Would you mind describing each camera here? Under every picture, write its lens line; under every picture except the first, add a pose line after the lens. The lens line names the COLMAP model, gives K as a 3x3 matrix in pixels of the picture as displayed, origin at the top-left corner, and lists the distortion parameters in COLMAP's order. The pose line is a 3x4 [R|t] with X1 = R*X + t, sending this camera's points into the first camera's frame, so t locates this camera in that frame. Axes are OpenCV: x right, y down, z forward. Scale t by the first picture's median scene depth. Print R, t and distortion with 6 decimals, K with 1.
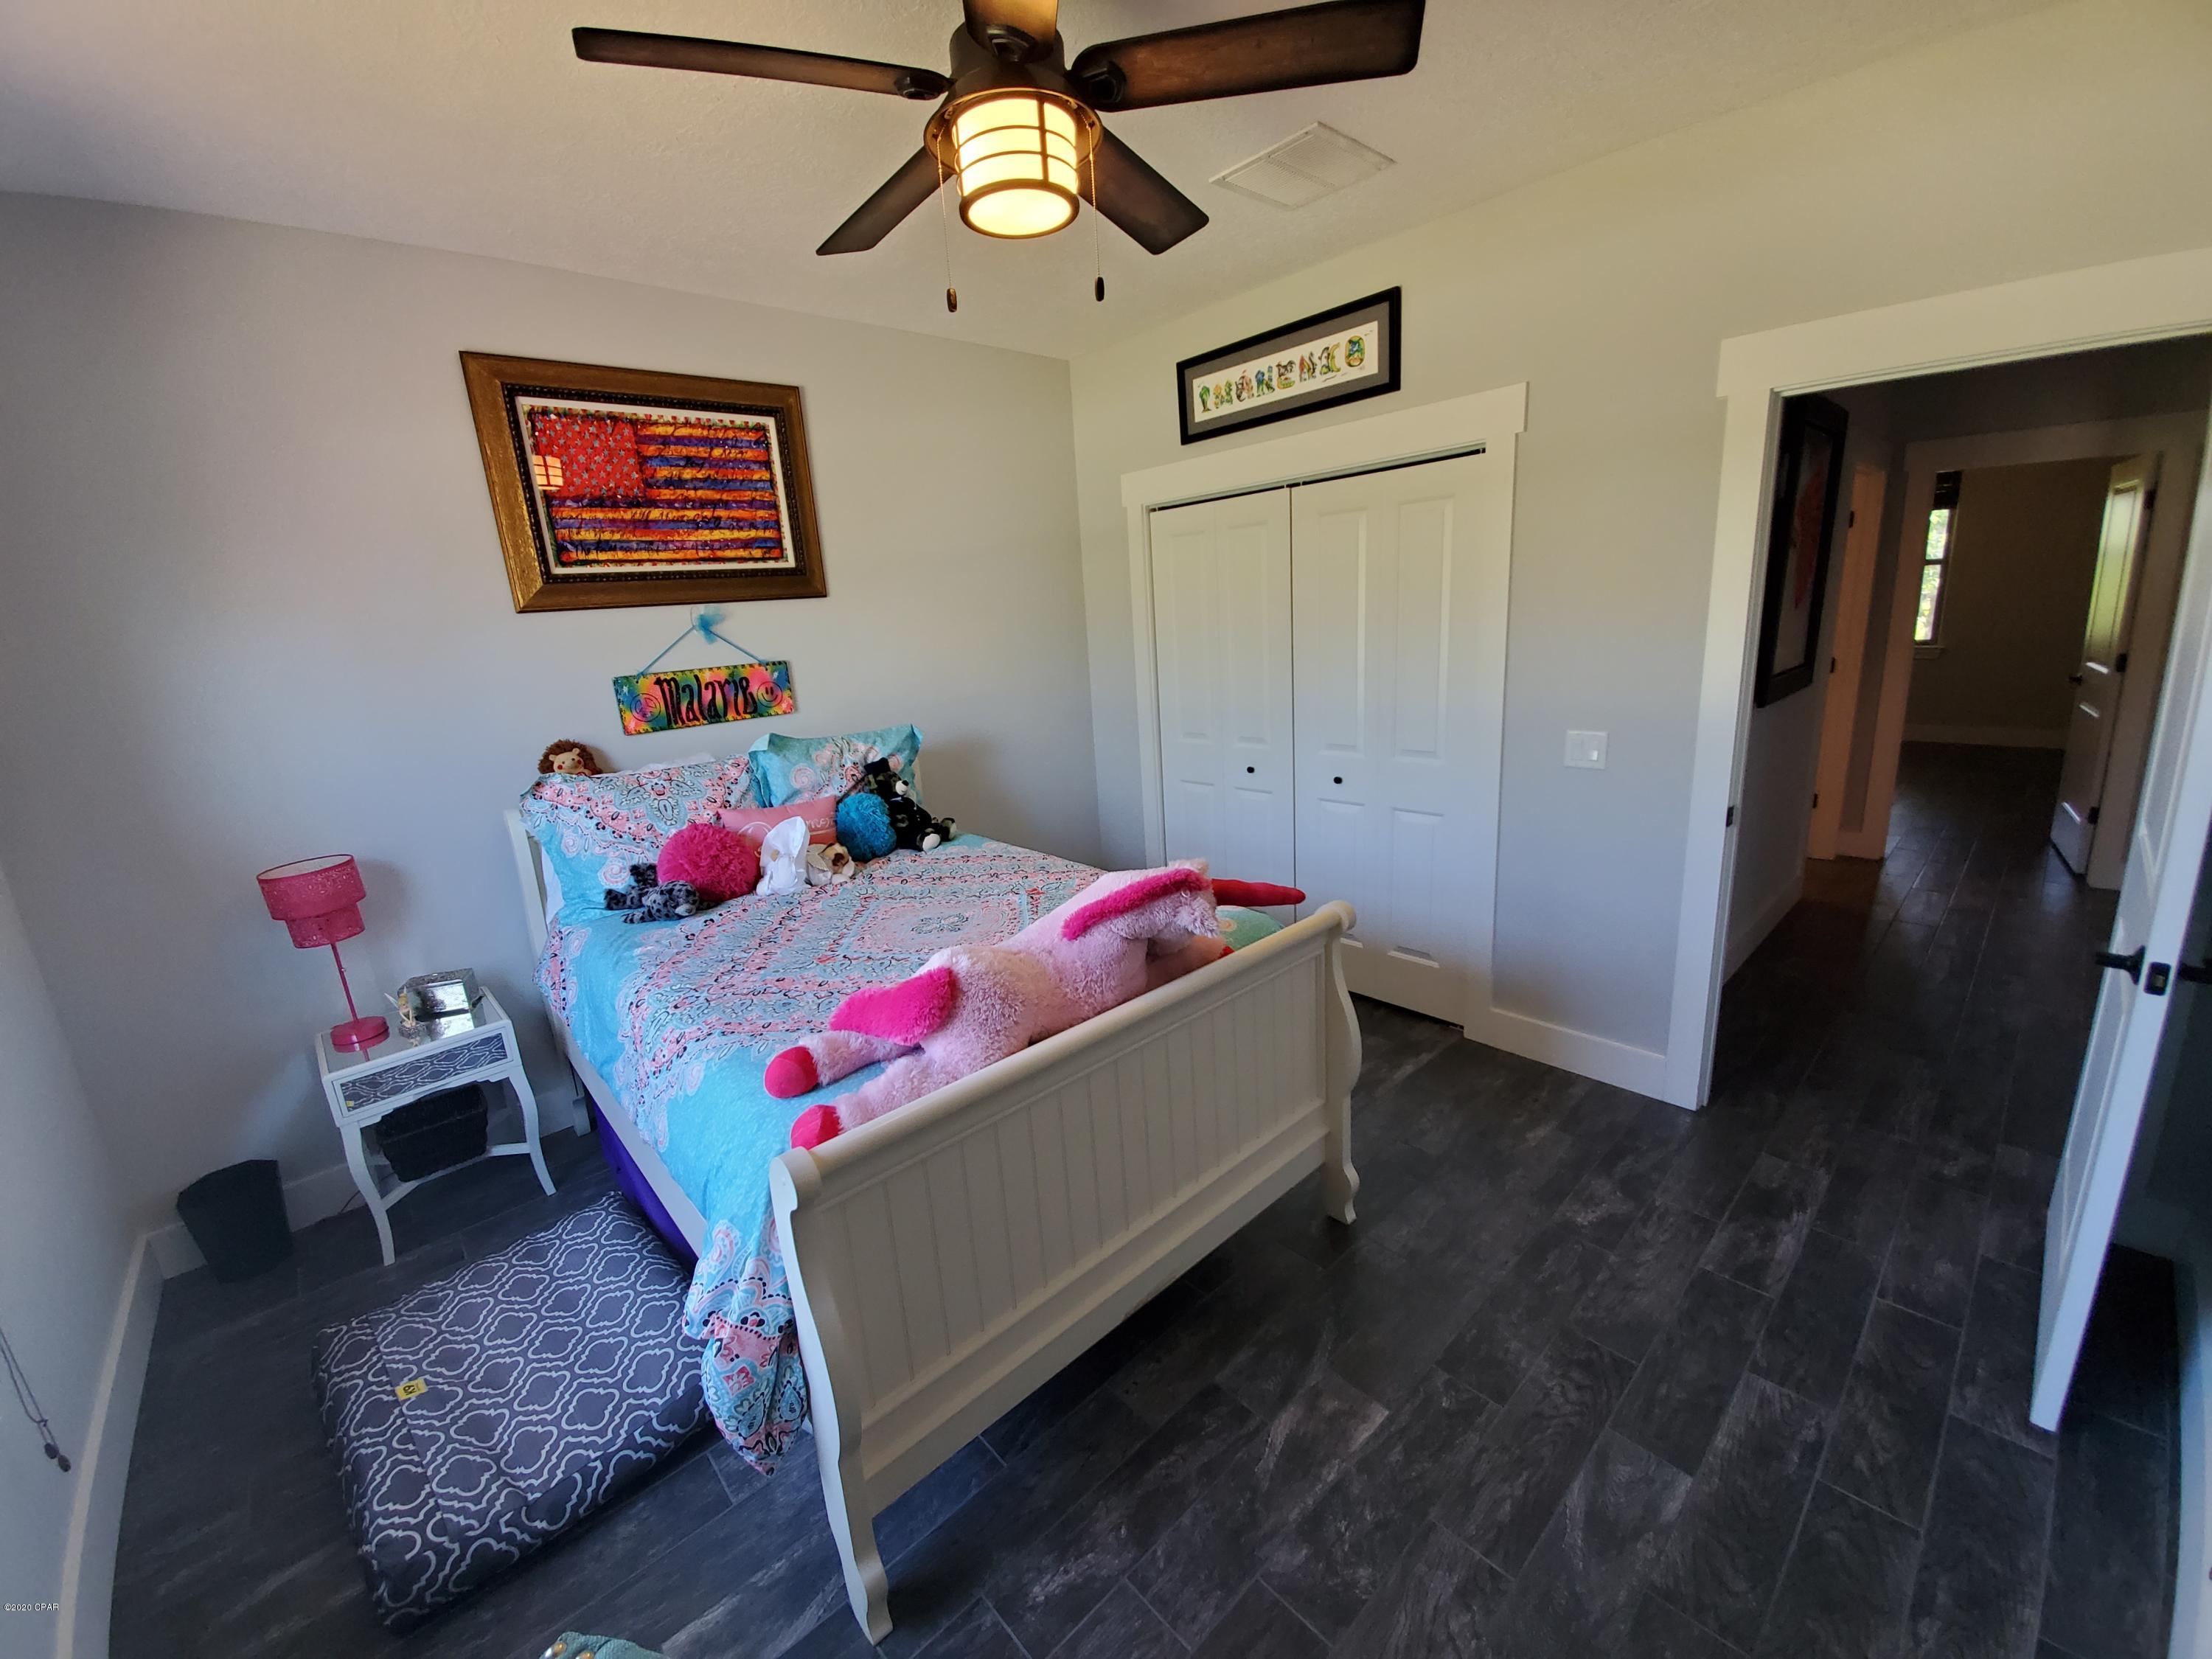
lens RADIAL K [[872.1, 0, 1097.0], [0, 872.1, 822.9], [0, 0, 1]] dist [0.011829, -0.014231]
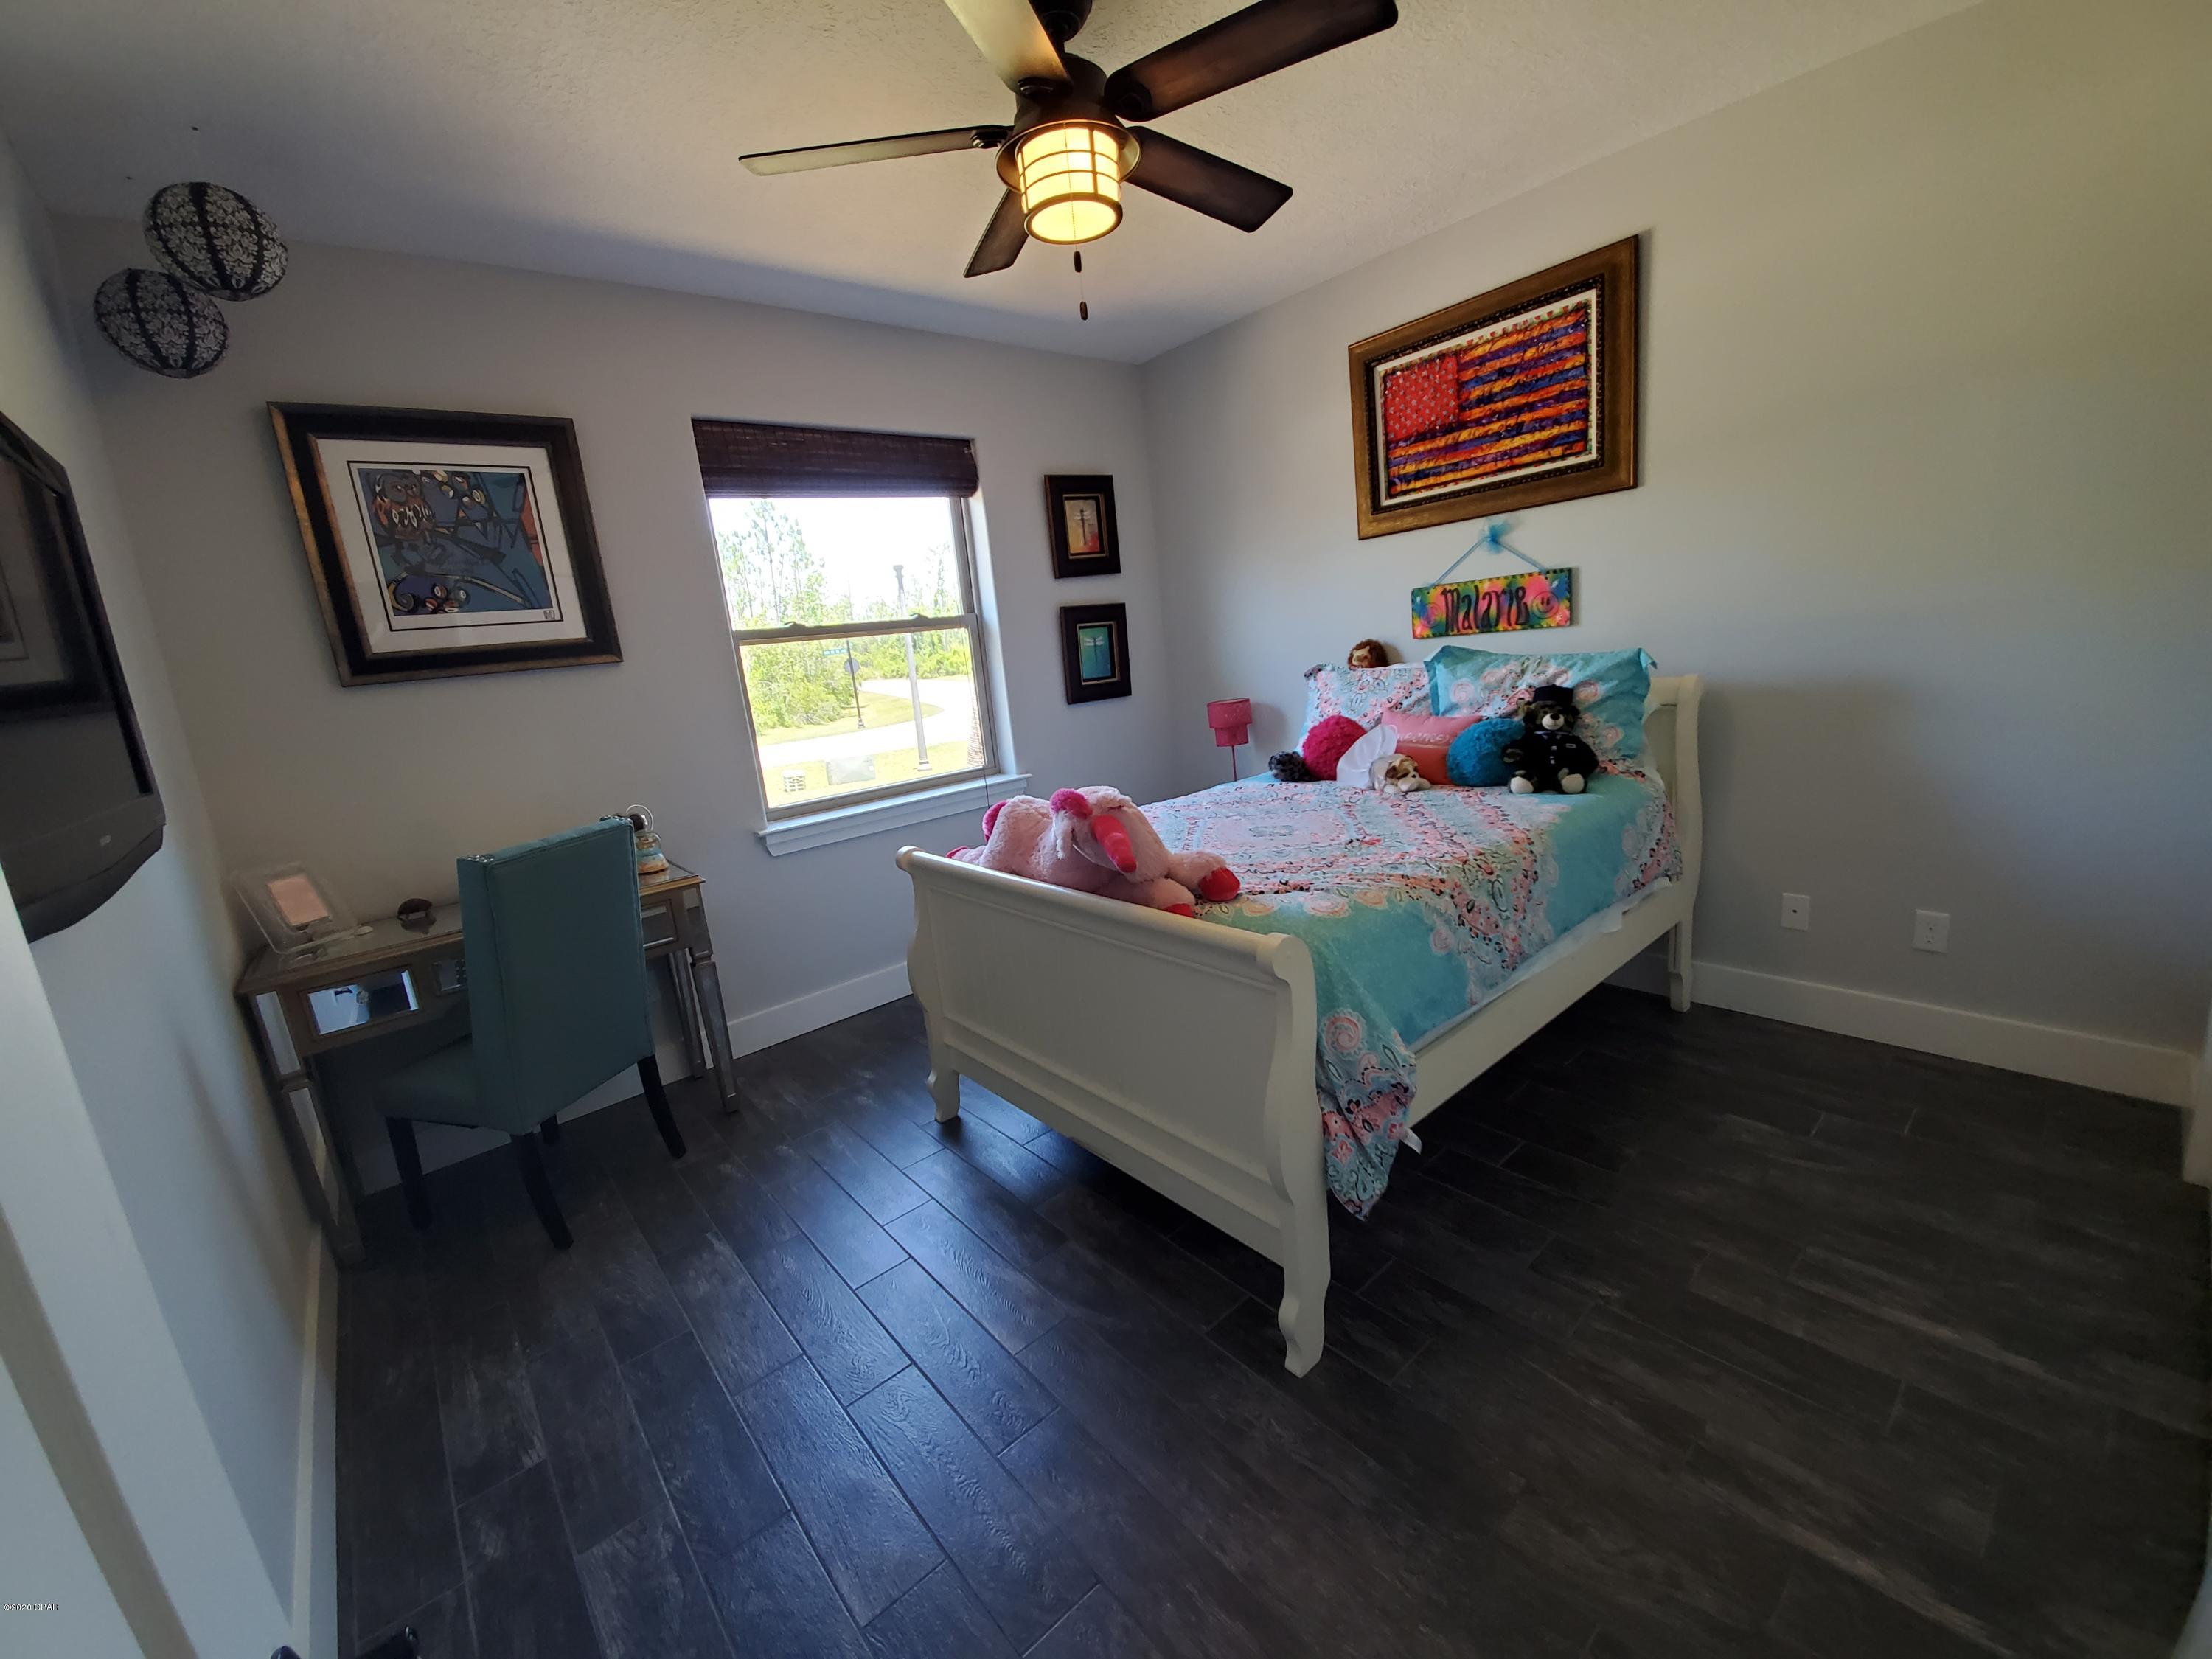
lens RADIAL K [[872.1, 0, 1097.0], [0, 872.1, 822.9], [0, 0, 1]] dist [0.011829, -0.014231]
pose [[-0.021645, 0.268236, -0.963110, 0.664066], [-0.133626, 0.953916, 0.268678, -0.120091], [0.990795, 0.134512, 0.015196, 0.576329]]
